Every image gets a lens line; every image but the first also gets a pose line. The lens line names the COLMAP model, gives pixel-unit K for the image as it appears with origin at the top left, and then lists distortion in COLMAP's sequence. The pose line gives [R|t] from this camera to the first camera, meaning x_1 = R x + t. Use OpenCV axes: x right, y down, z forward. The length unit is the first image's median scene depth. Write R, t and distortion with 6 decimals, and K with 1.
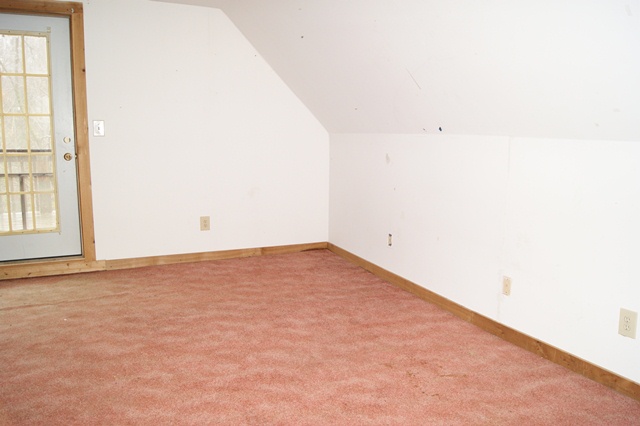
lens RADIAL K [[507.3, 0, 320.0], [0, 507.3, 213.0], [0, 0, 1]] dist [-0.074211, 0.003403]
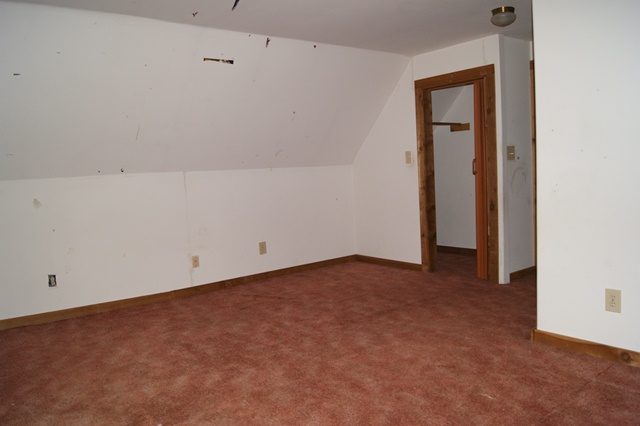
lens RADIAL K [[507.3, 0, 320.0], [0, 507.3, 213.0], [0, 0, 1]] dist [-0.074211, 0.003403]
pose [[-0.215663, -0.087599, 0.972531, -0.974736], [0.198558, 0.971226, 0.131513, -0.108033], [-0.956067, 0.221466, -0.192064, 0.662626]]
